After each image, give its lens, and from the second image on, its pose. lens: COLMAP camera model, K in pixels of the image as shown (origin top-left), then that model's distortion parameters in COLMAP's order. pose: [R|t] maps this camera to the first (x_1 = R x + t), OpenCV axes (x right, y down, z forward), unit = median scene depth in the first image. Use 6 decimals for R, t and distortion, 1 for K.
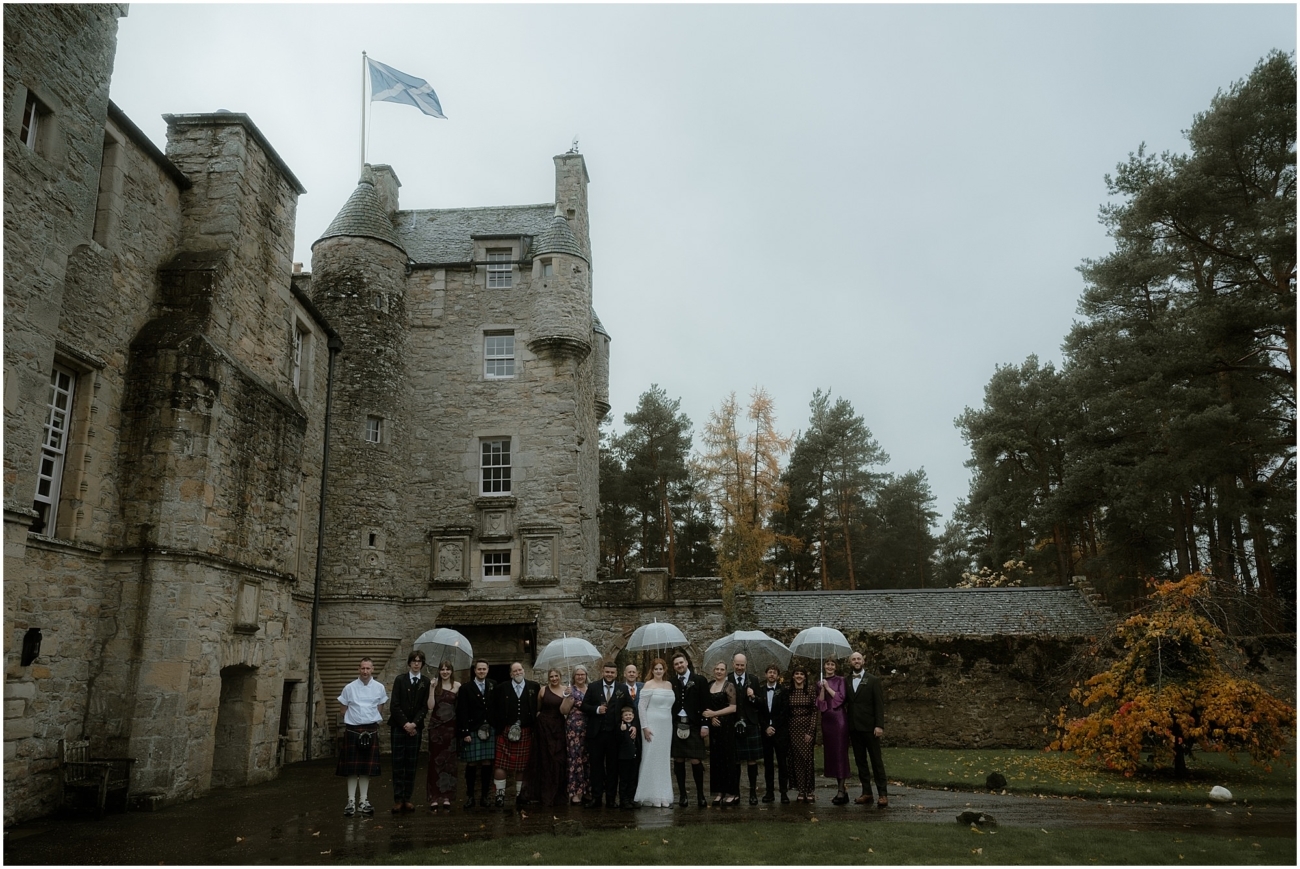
lens RADIAL K [[924.8, 0, 655.4], [0, 924.8, 446.4], [0, 0, 1]] dist [-0.000267, 0.000006]
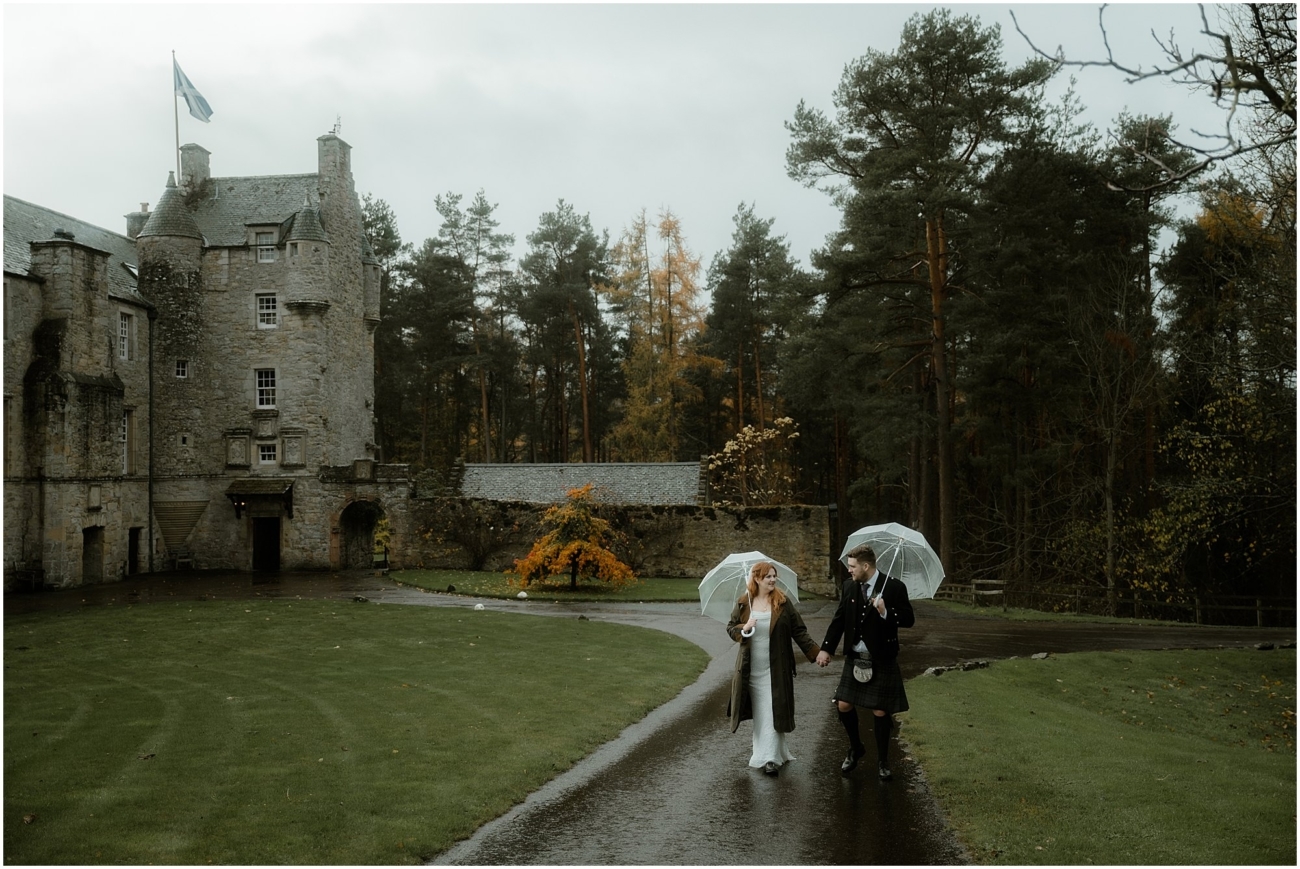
lens RADIAL K [[1319.1, 0, 650.0], [0, 1319.1, 434.5], [0, 0, 1]] dist [0.008280, 0.003371]
pose [[0.994871, 0.010168, -0.100644, 0.712281], [0.011645, 0.976808, 0.213799, -0.382056], [0.100484, -0.213874, 0.971679, -1.113790]]
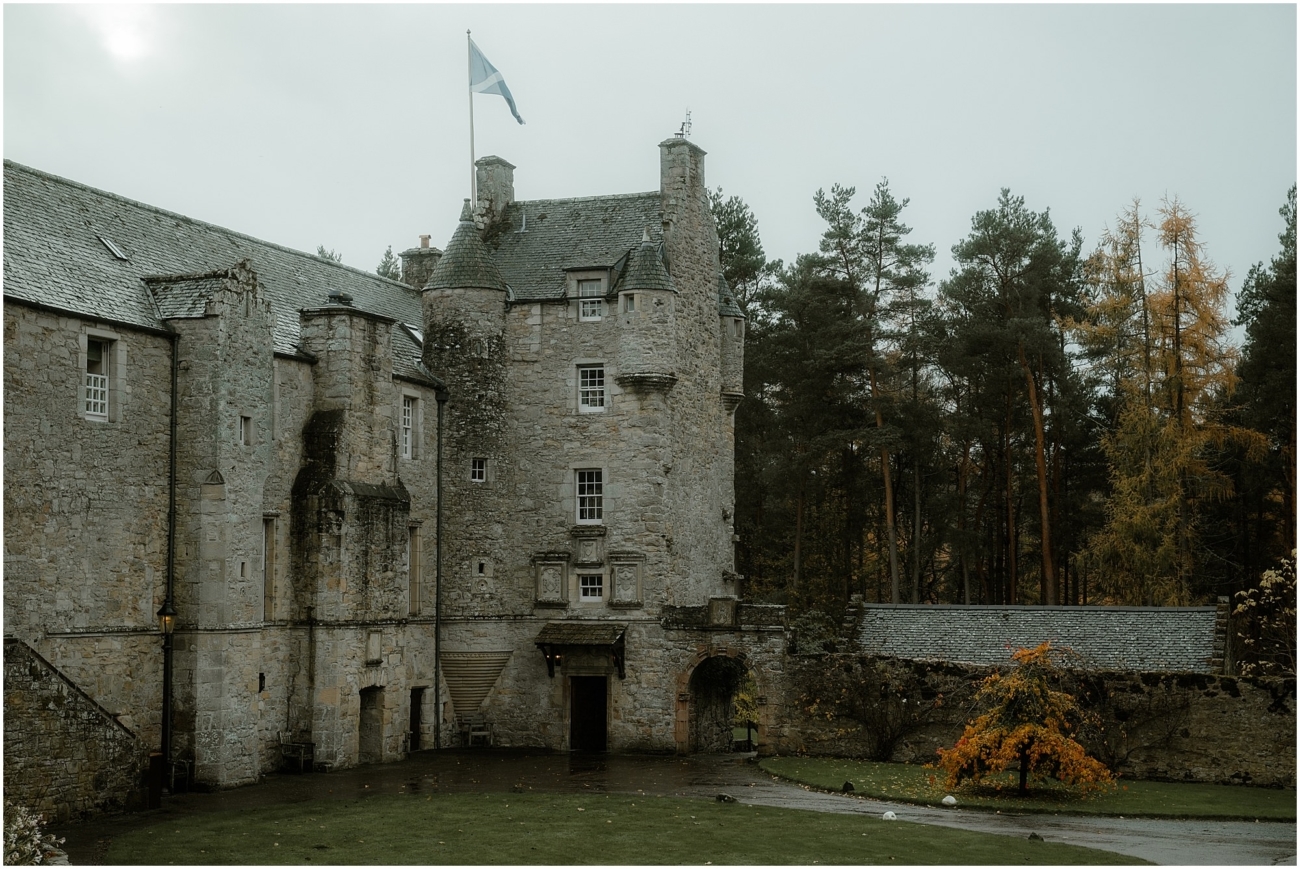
lens RADIAL K [[2131.5, 0, 650.0], [0, 2131.5, 434.5], [0, 0, 1]] dist [0.008320, 0.035471]
pose [[0.944557, 0.002034, -0.328342, 0.761396], [0.054390, 0.985197, 0.162571, -0.481592], [0.323812, -0.171416, 0.930464, -1.372278]]
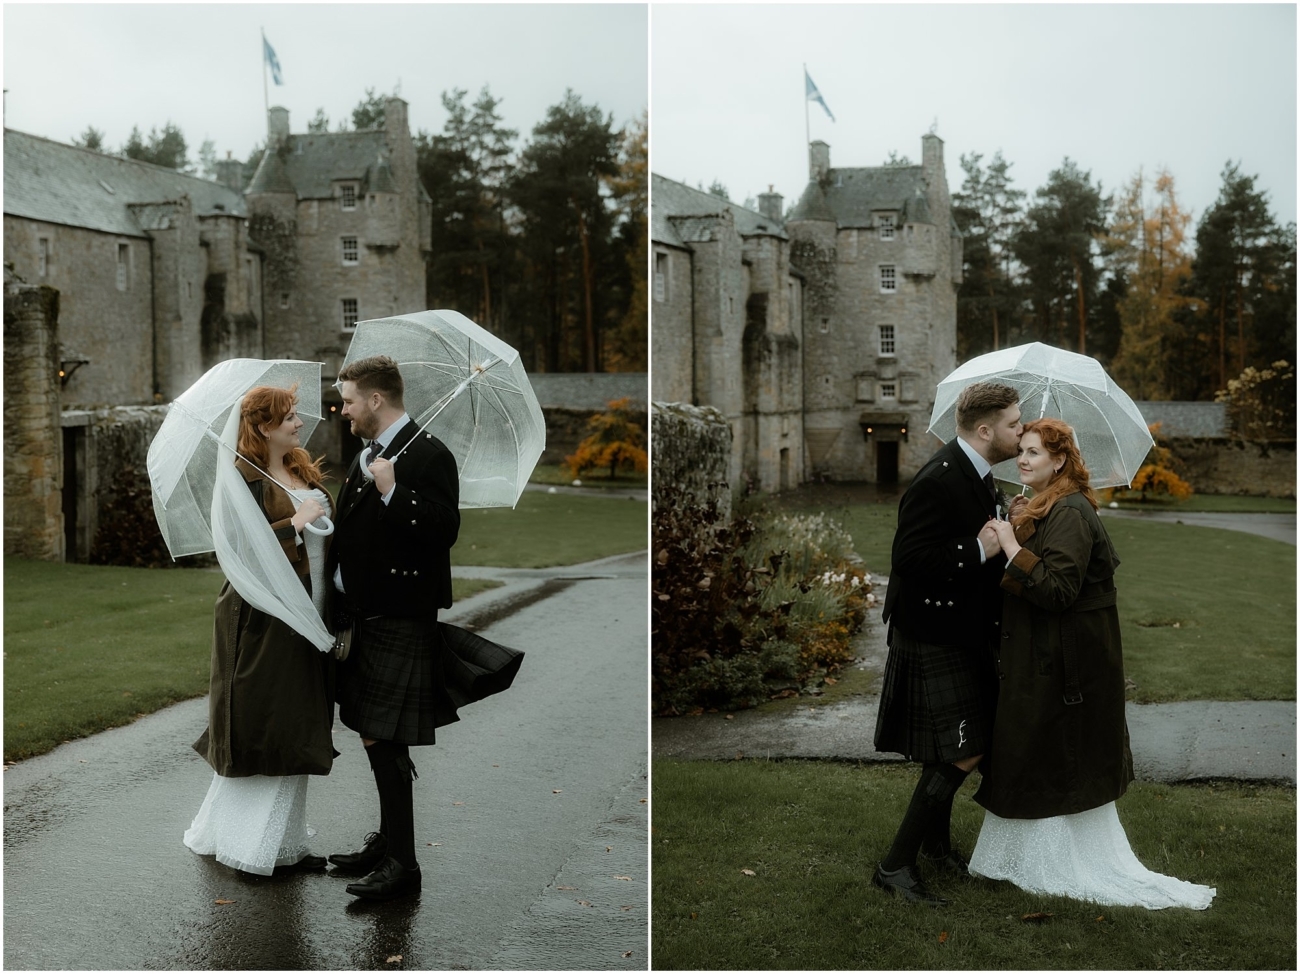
lens RADIAL K [[1299.0, 0, 964.3], [0, 1299.0, 483.8], [0, 0, 1]] dist [0.008355, 0.002730]
pose [[0.983215, 0.039278, -0.178175, 0.512231], [0.018697, 0.949722, 0.312536, -0.573511], [0.181493, -0.310621, 0.933046, -1.694147]]
